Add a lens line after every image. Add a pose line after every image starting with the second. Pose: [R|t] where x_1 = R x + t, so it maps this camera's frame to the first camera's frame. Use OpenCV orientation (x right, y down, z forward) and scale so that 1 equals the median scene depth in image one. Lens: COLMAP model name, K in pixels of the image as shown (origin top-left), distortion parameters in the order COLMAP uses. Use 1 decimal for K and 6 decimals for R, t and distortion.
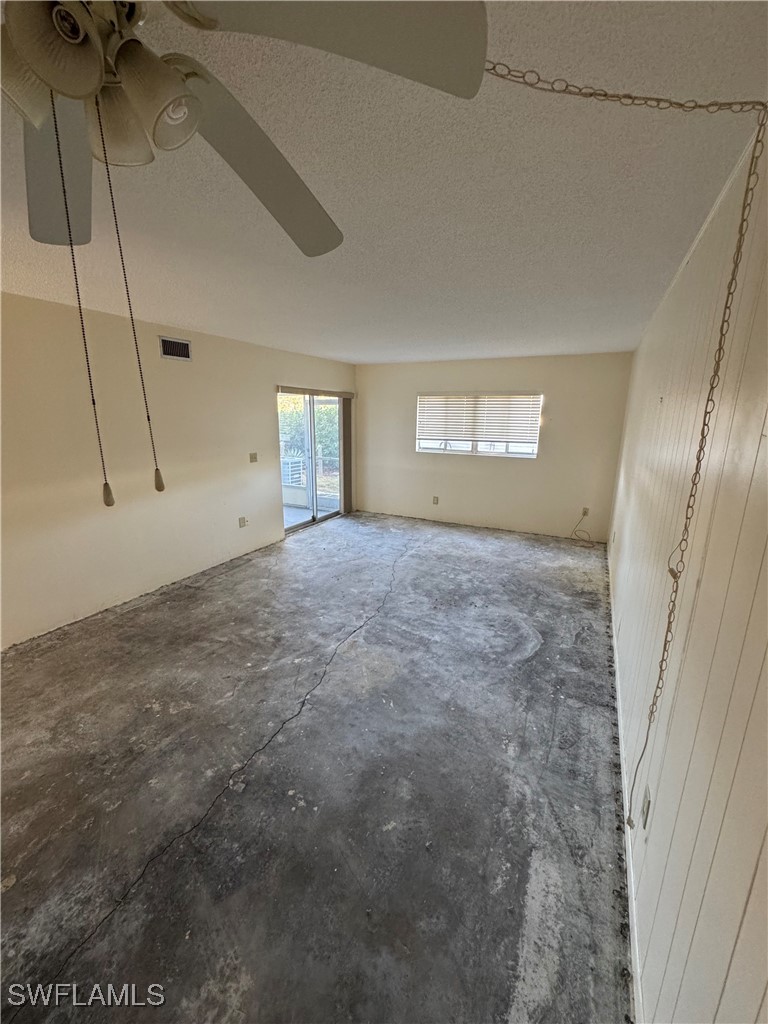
lens RADIAL K [[408.1, 0, 384.0], [0, 408.1, 512.0], [0, 0, 1]] dist [-0.001047, 0.000188]
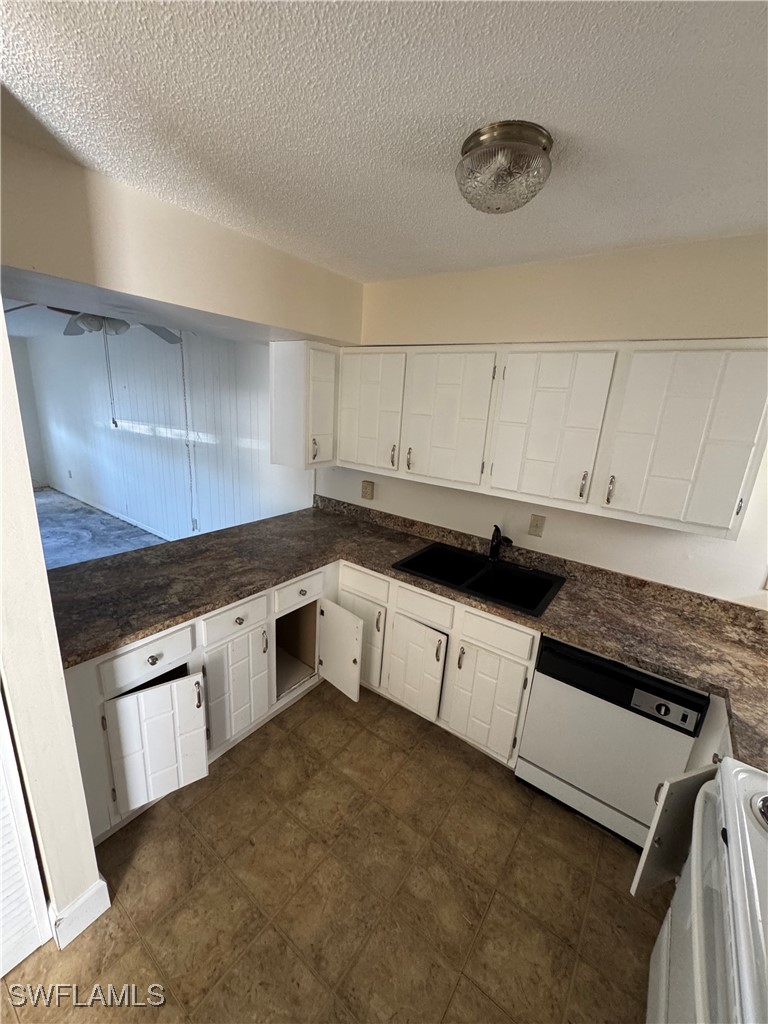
lens RADIAL K [[408.1, 0, 384.0], [0, 408.1, 512.0], [0, 0, 1]] dist [-0.001047, 0.000188]
pose [[0.147537, -0.260038, 0.954260, -0.857904], [0.175536, 0.956386, 0.233478, 0.059817], [-0.973355, 0.133060, 0.186749, -0.416291]]
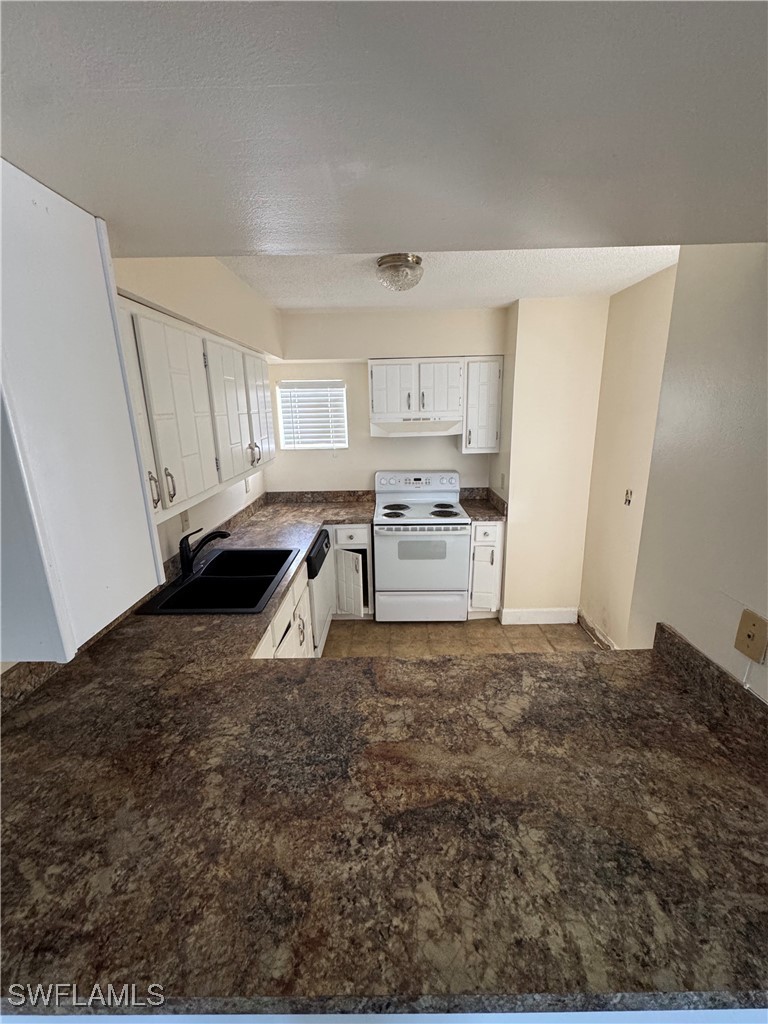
lens RADIAL K [[408.1, 0, 384.0], [0, 408.1, 512.0], [0, 0, 1]] dist [-0.001047, 0.000188]
pose [[-0.893470, 0.126936, -0.430811, -0.206978], [-0.090573, 0.888595, 0.449662, -0.045193], [0.439895, 0.440779, -0.782436, 0.094960]]
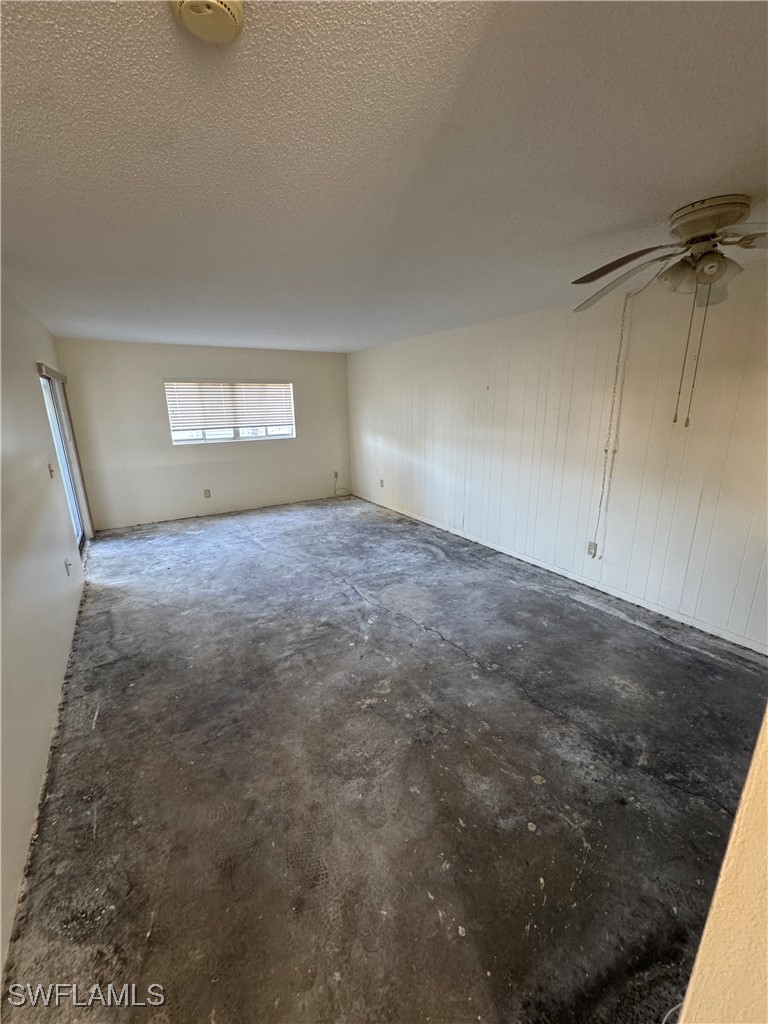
lens RADIAL K [[408.1, 0, 384.0], [0, 408.1, 512.0], [0, 0, 1]] dist [-0.001047, 0.000188]
pose [[0.514222, -0.239814, 0.823447, -0.822875], [0.219494, 0.964935, 0.143952, -0.060477], [-0.829095, 0.106718, 0.548828, 0.260179]]
